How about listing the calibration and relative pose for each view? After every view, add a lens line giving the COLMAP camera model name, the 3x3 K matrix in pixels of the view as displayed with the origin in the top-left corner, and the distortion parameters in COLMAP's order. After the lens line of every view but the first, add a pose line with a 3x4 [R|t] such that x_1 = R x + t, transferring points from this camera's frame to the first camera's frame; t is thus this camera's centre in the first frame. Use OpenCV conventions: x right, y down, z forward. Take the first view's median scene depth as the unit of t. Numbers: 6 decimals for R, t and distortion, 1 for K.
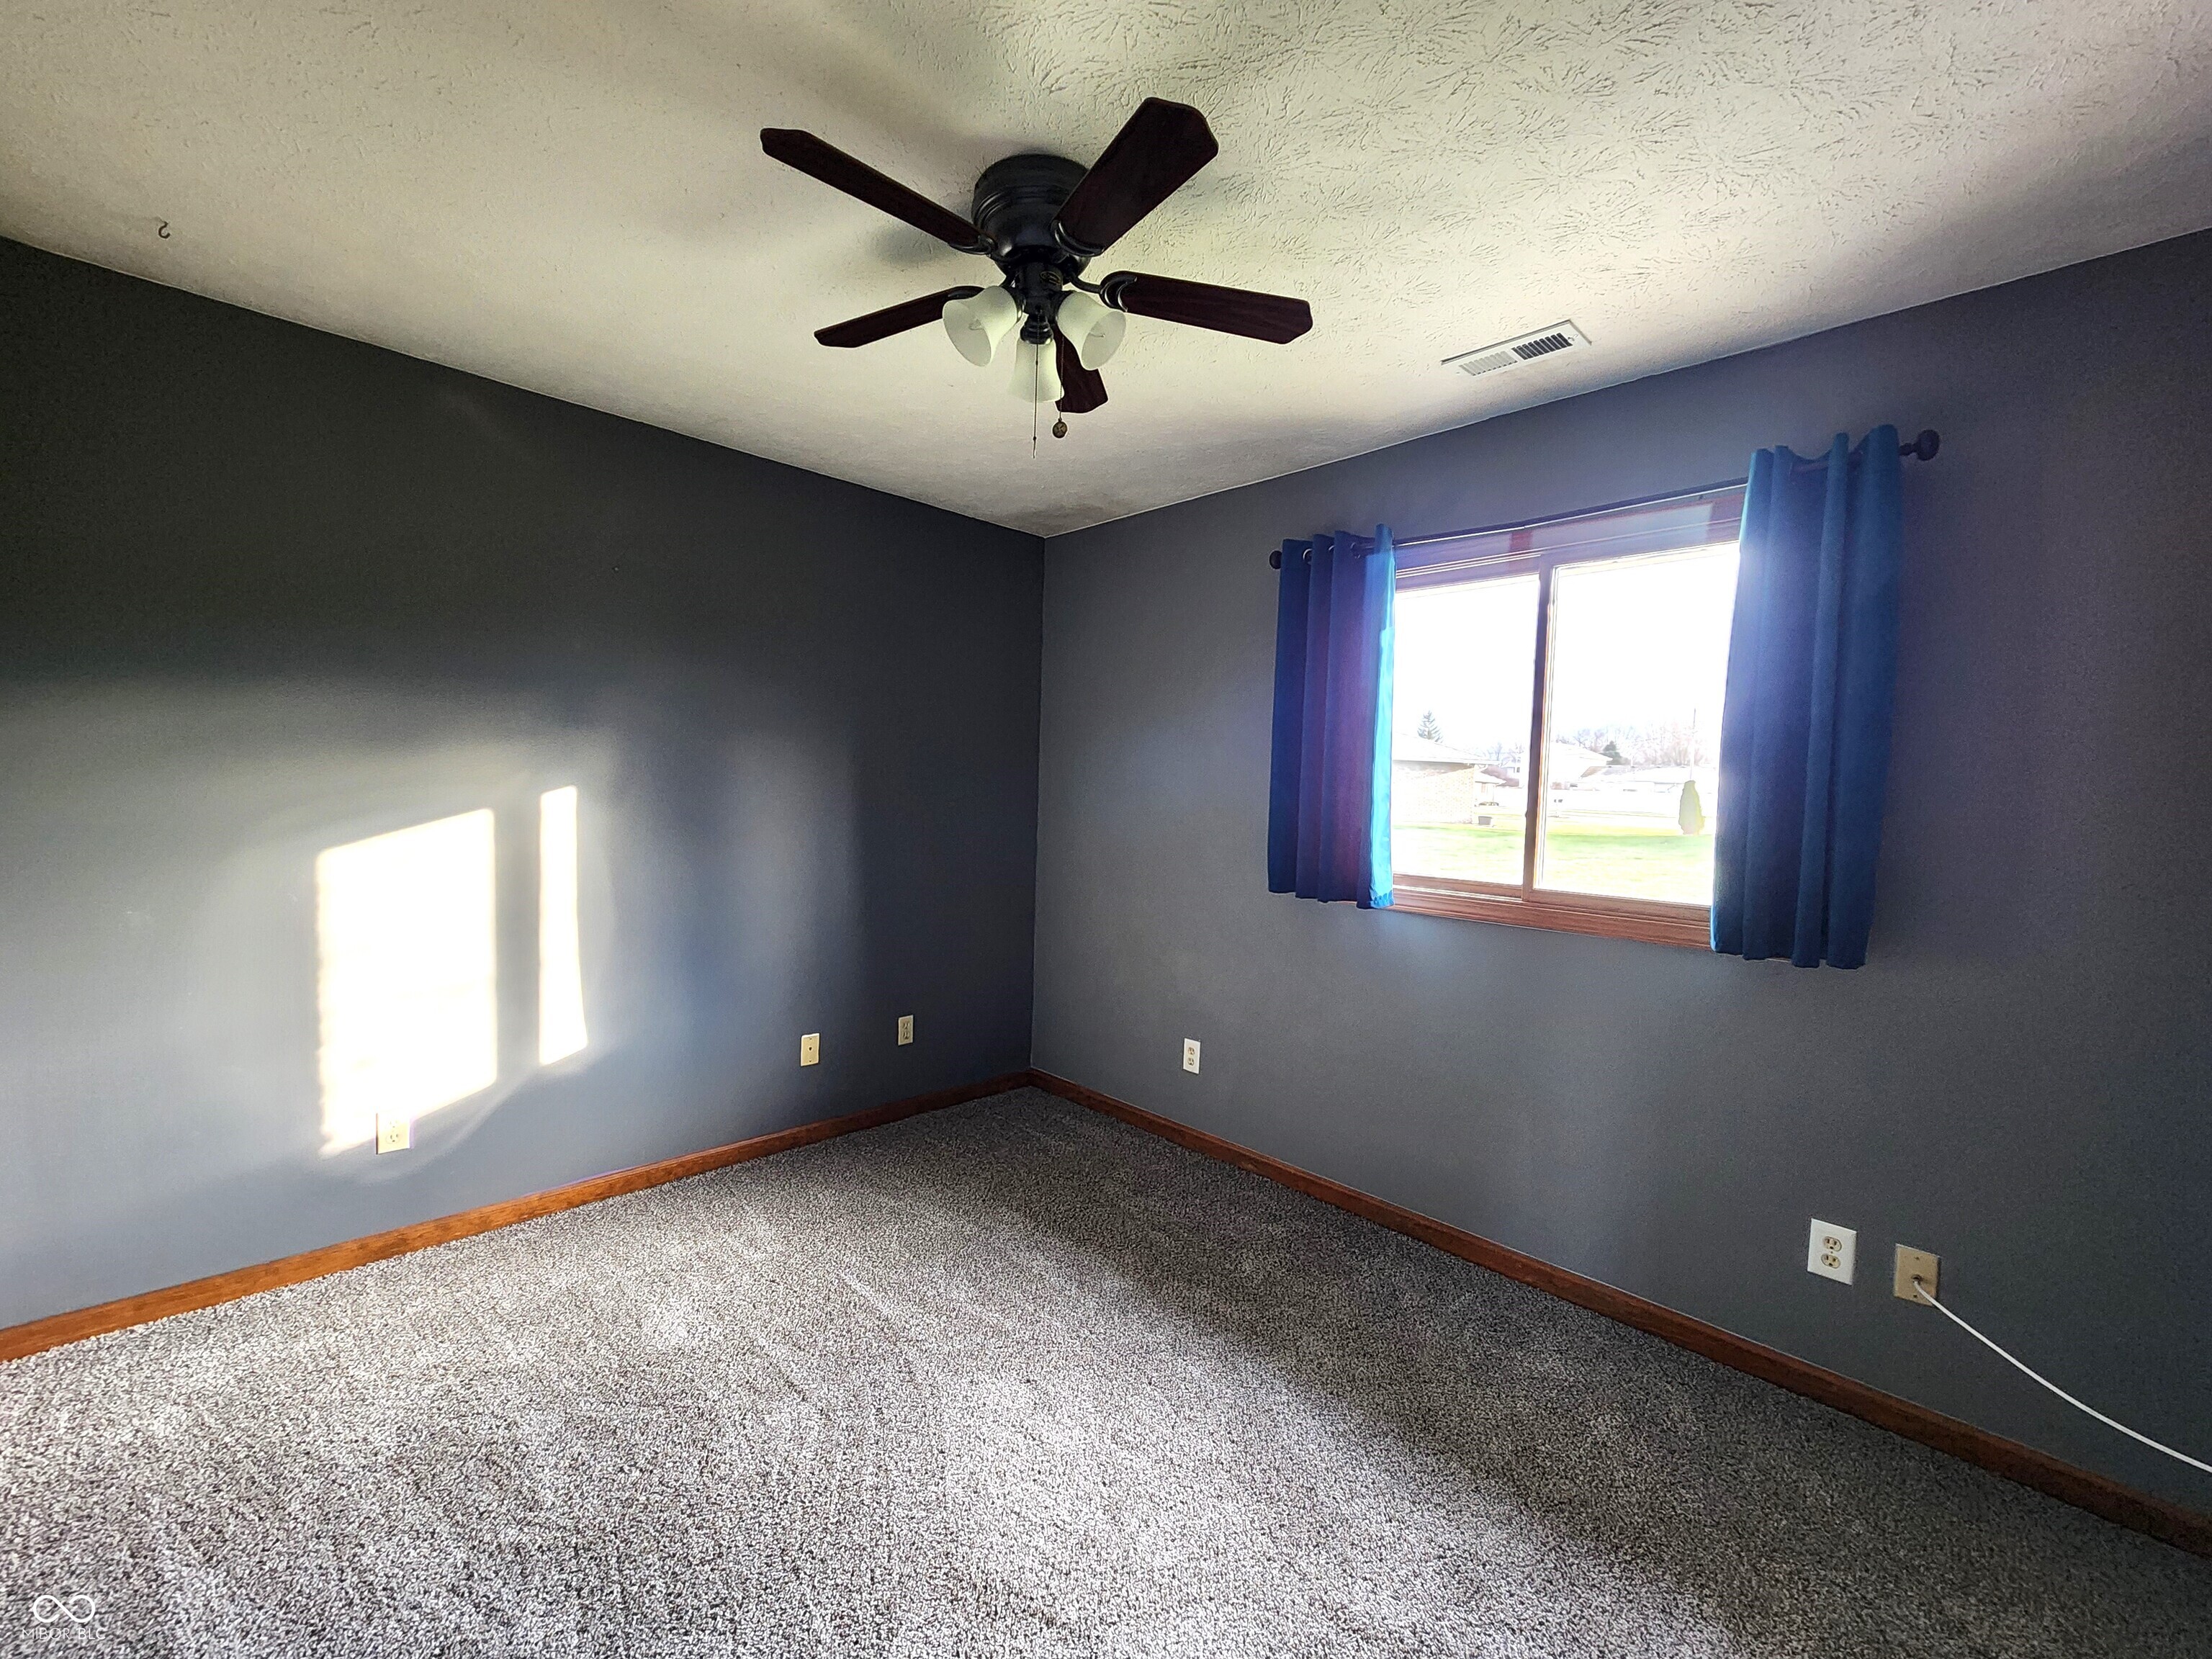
lens RADIAL K [[905.5, 0, 1097.9], [0, 905.5, 829.7], [0, 0, 1]] dist [-0.000114, 0.000757]
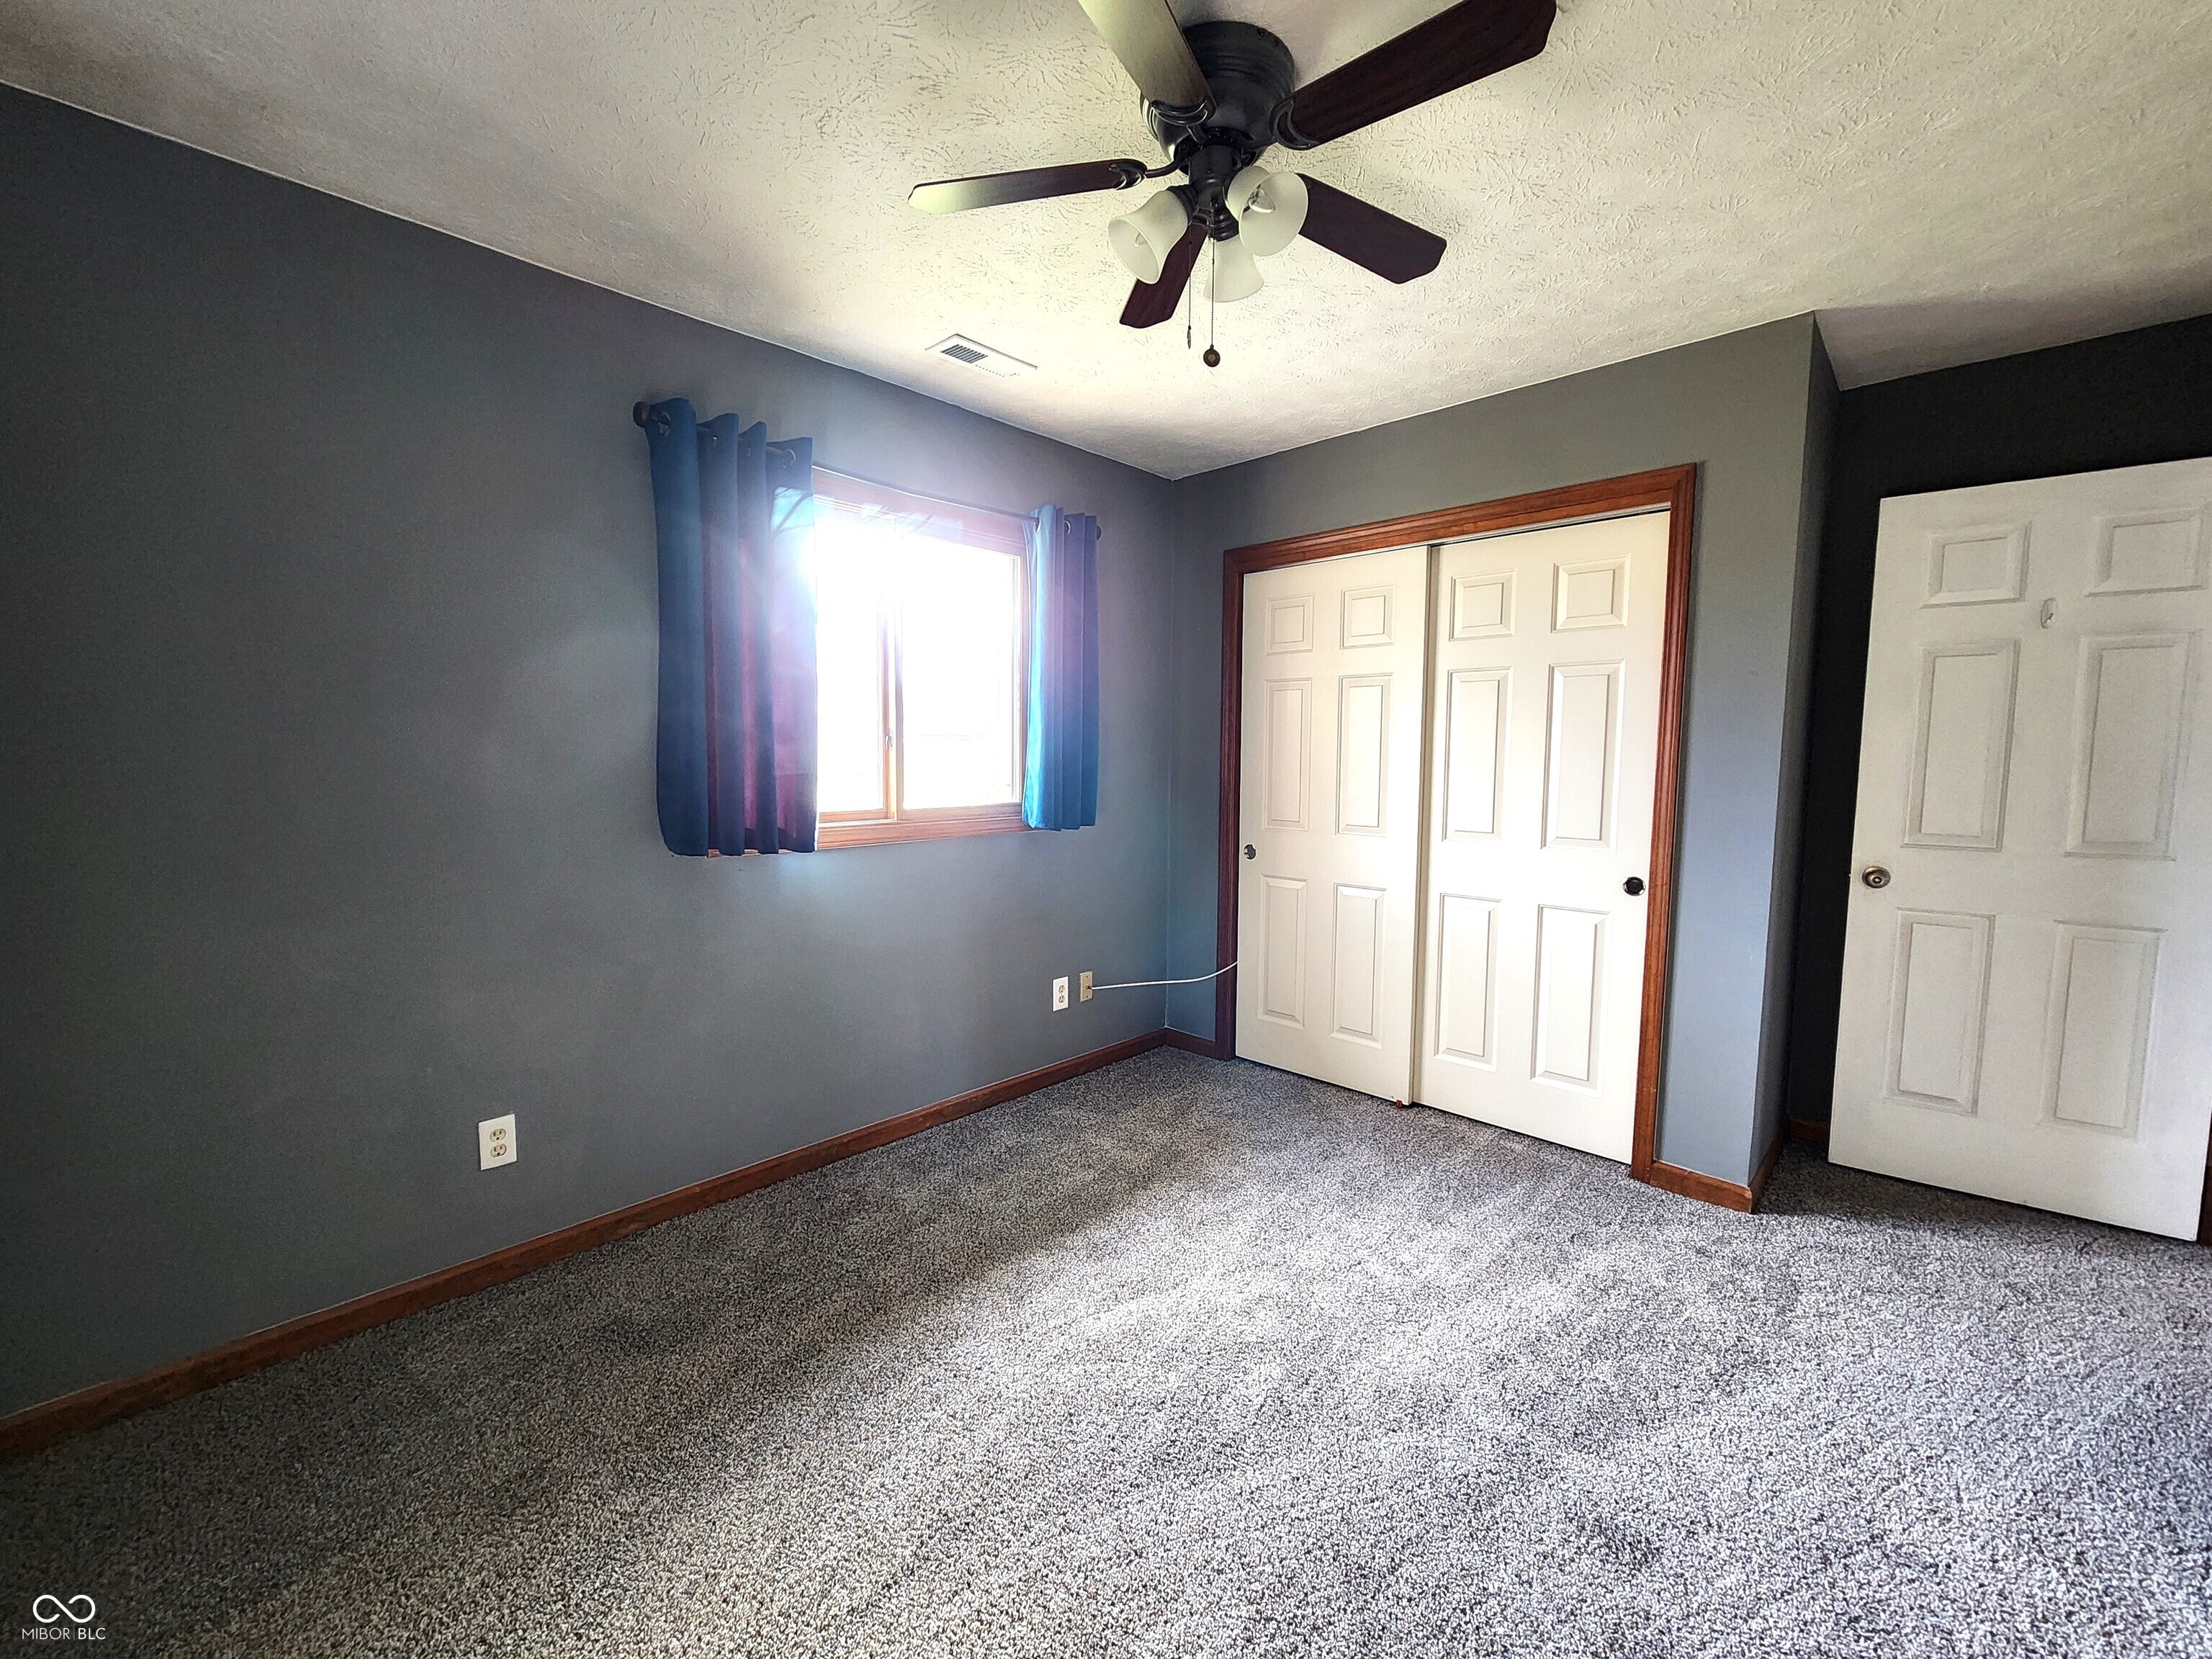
lens RADIAL K [[905.5, 0, 1097.9], [0, 905.5, 829.7], [0, 0, 1]] dist [-0.000114, 0.000757]
pose [[-0.029207, -0.123100, 0.991964, -0.696707], [0.041903, 0.991365, 0.124260, -0.042938], [-0.998695, 0.045196, -0.023796, 0.779430]]
